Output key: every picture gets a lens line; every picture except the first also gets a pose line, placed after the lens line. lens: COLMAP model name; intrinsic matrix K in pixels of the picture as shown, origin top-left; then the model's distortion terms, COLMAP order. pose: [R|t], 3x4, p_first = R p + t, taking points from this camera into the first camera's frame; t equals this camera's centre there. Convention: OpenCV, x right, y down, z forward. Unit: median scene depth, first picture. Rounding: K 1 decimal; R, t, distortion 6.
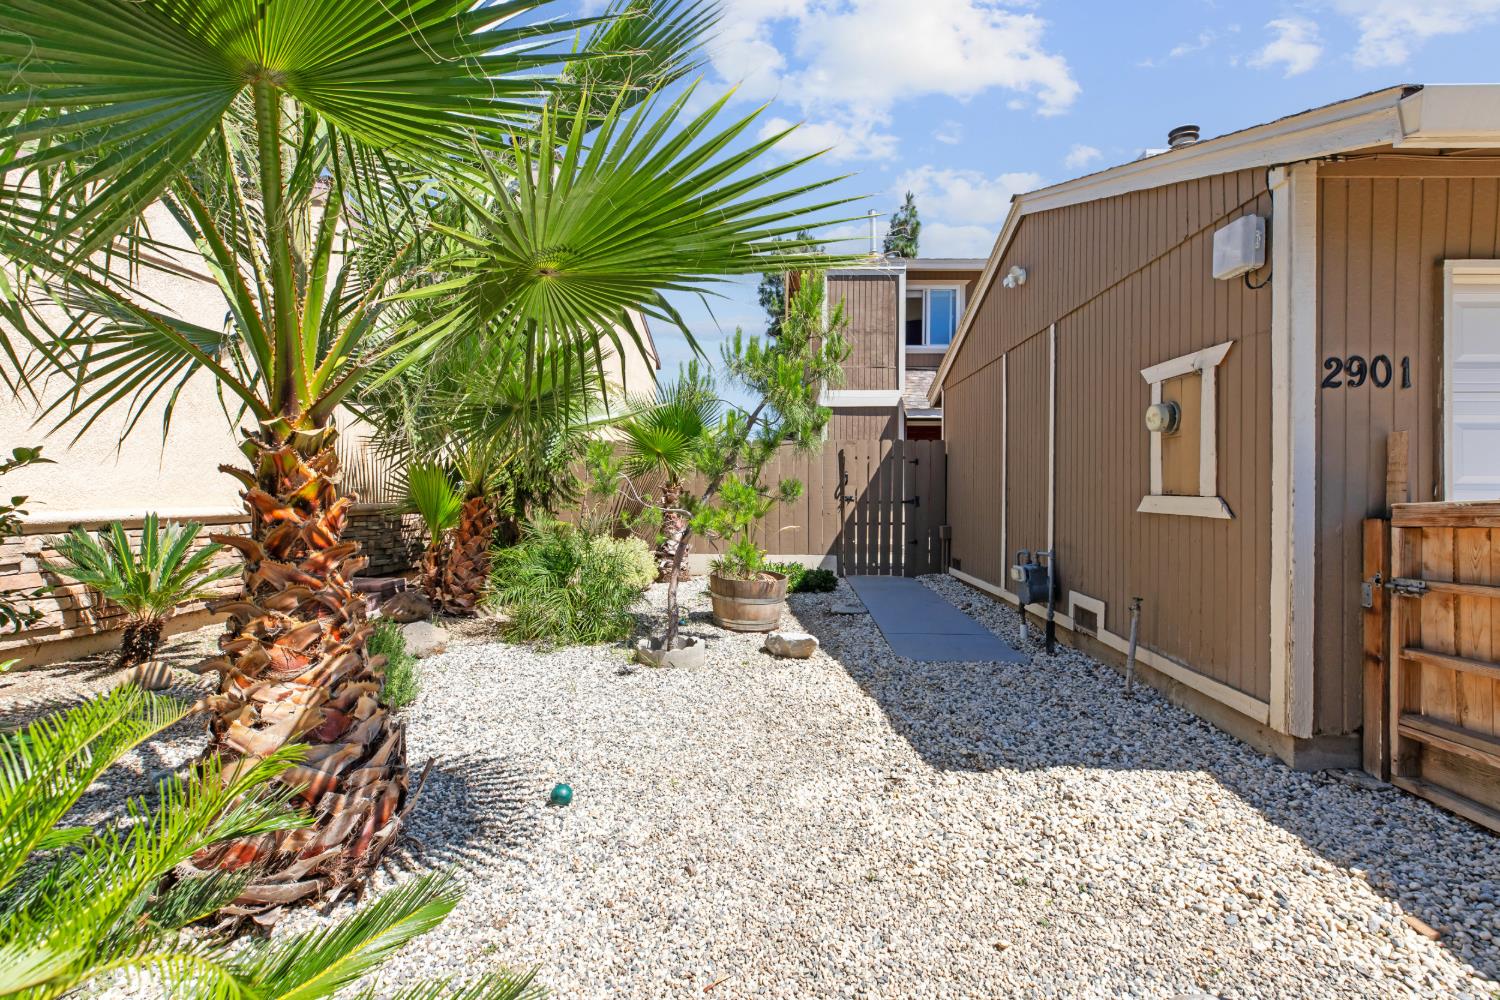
lens RADIAL K [[681.8, 0, 759.9], [0, 681.8, 503.9], [0, 0, 1]] dist [0.001197, 0.000661]
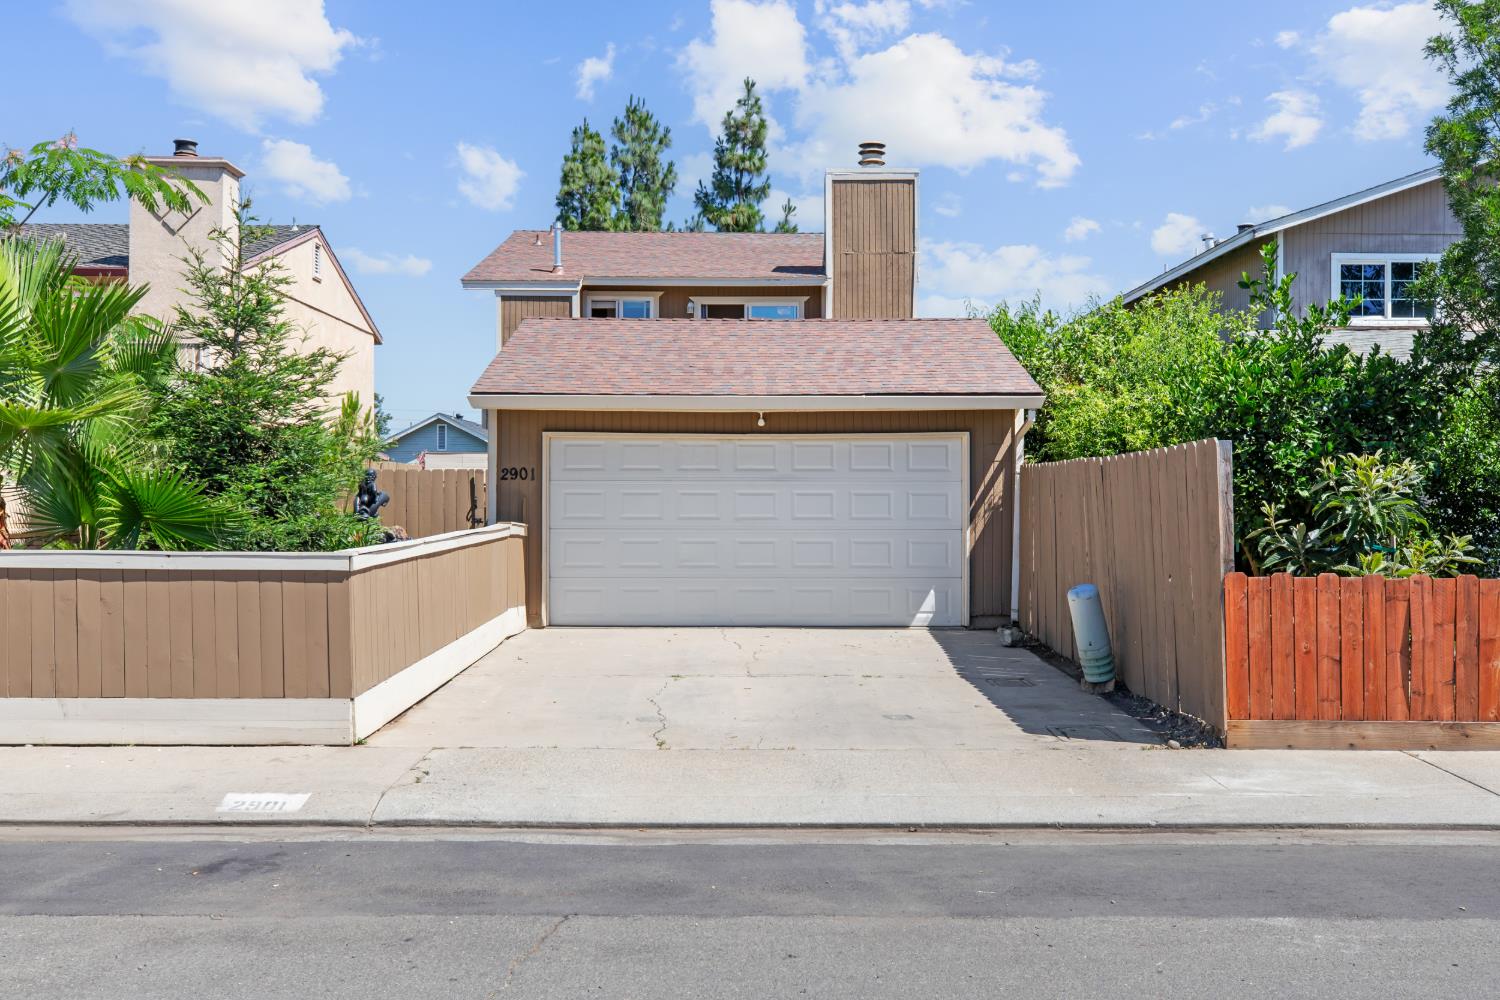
lens RADIAL K [[1399.6, 0, 750.0], [0, 1399.6, 500.0], [0, 0, 1]] dist [0.003425, -0.000562]
pose [[0.999446, -0.009030, 0.032023, 0.363381], [0.009479, 0.999859, -0.013881, -0.003784], [-0.031893, 0.014177, 0.999391, -0.969081]]
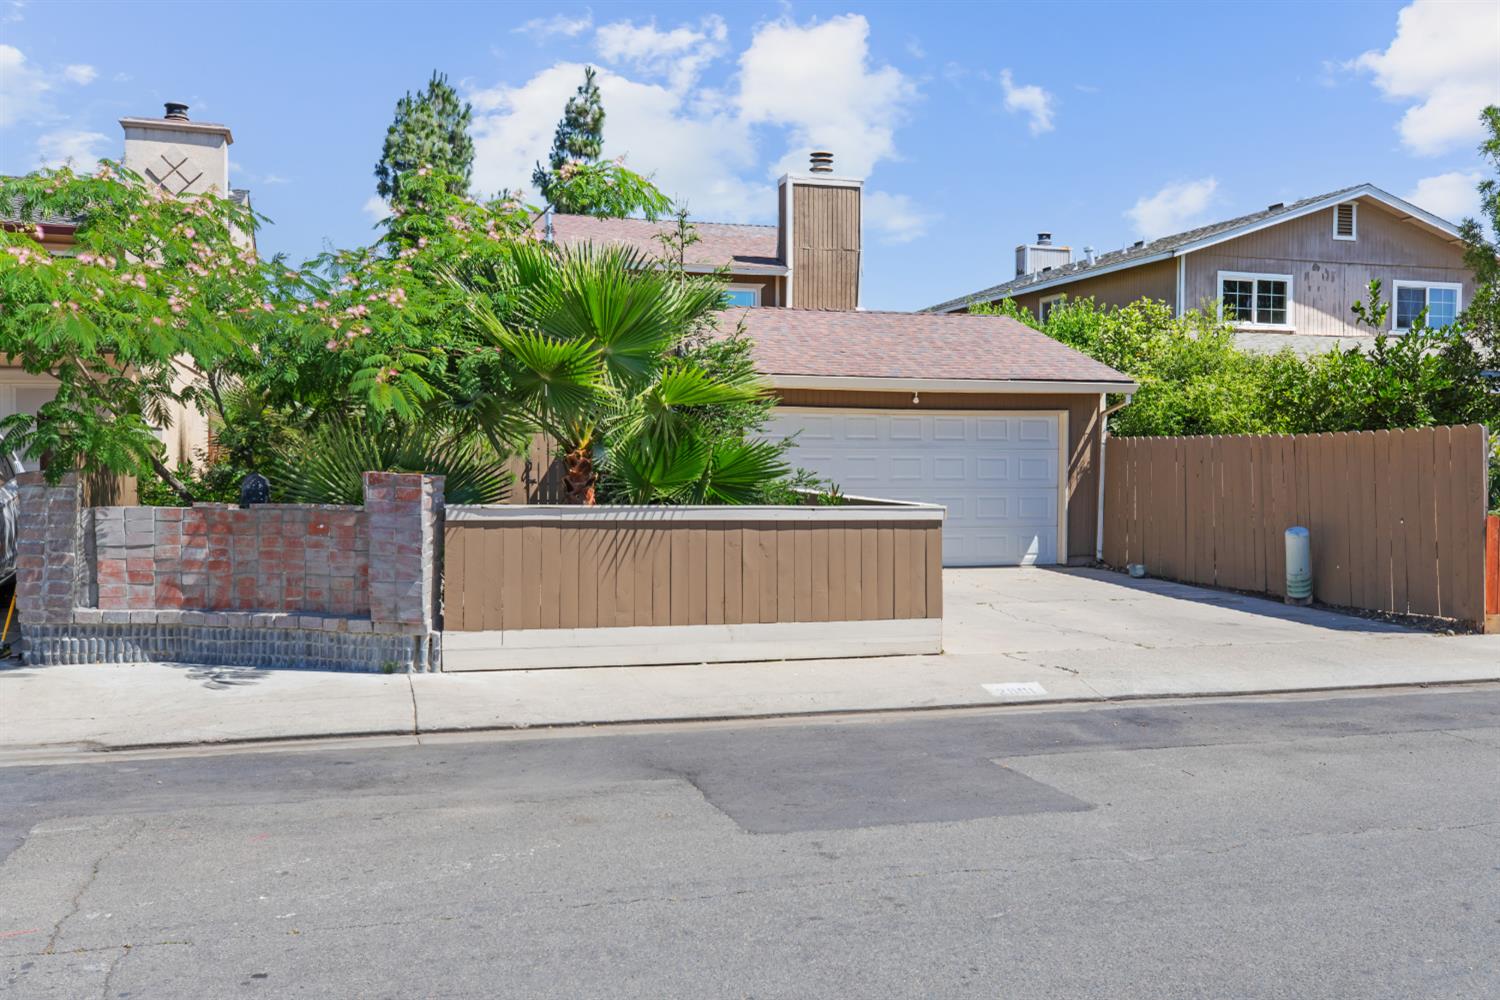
lens RADIAL K [[1342.7, 0, 743.5], [0, 1342.7, 506.0], [0, 0, 1]] dist [-0.000424, -0.006261]
pose [[0.951172, -0.016391, 0.308227, -0.187928], [0.009863, 0.999693, 0.022727, -0.010183], [-0.308505, -0.018577, 0.951041, -1.050131]]
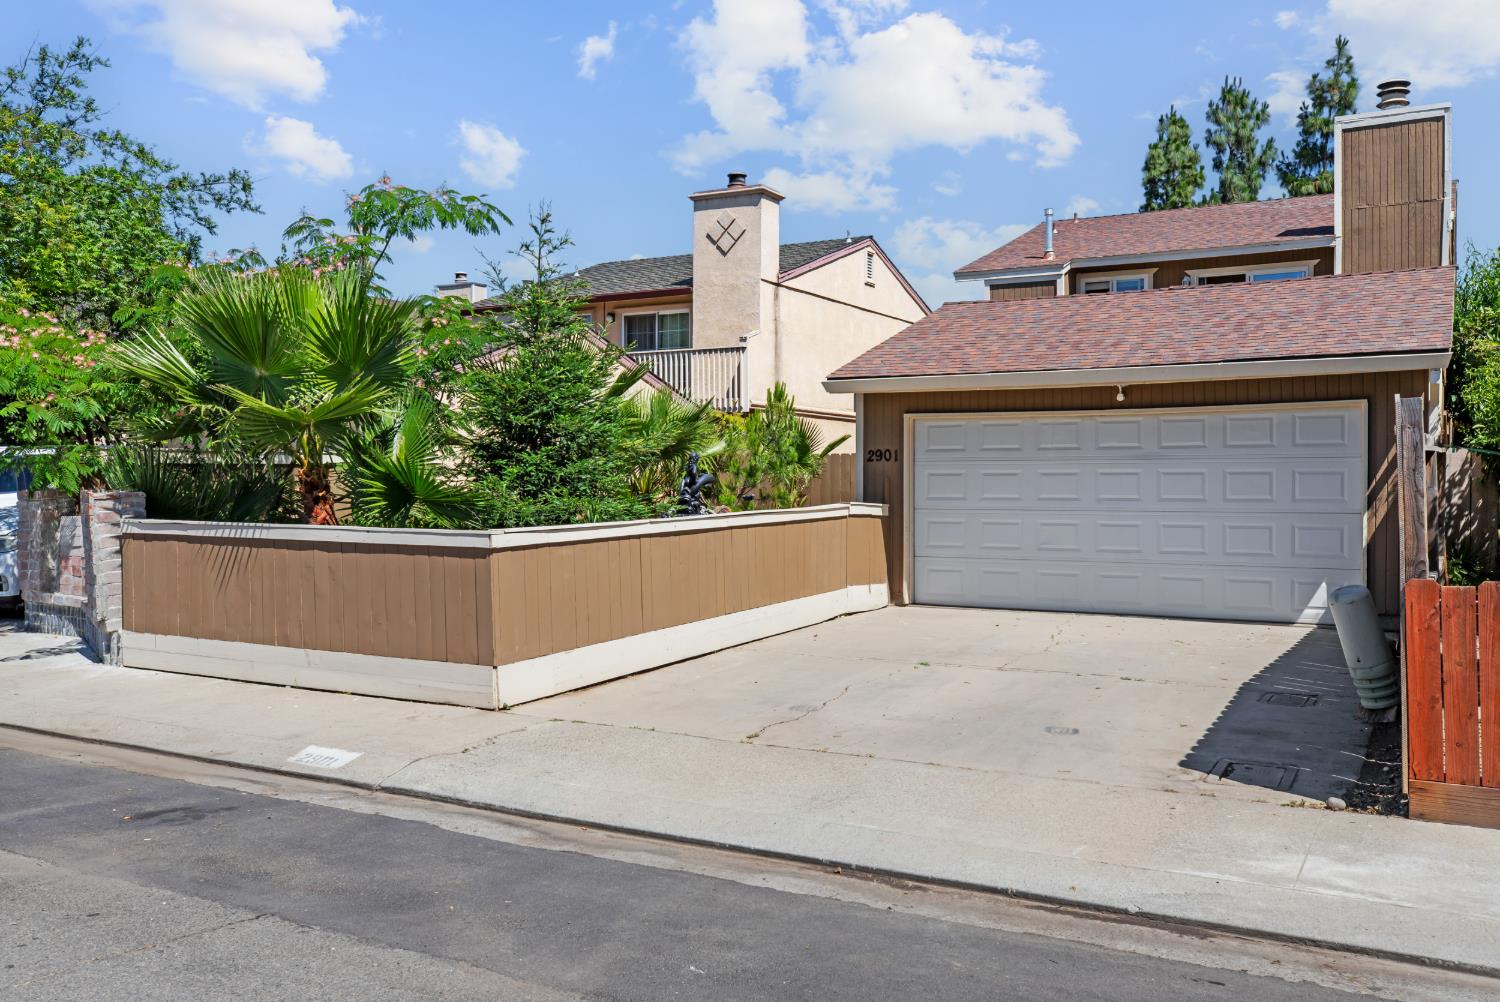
lens RADIAL K [[1254.7, 0, 750.0], [0, 1254.7, 501.0], [0, 0, 1]] dist [-0.003225, -0.002195]
pose [[0.883953, -0.004721, -0.467552, 0.616844], [0.005013, 0.999987, -0.000618, -0.004289], [0.467549, -0.001797, 0.883966, -0.800395]]
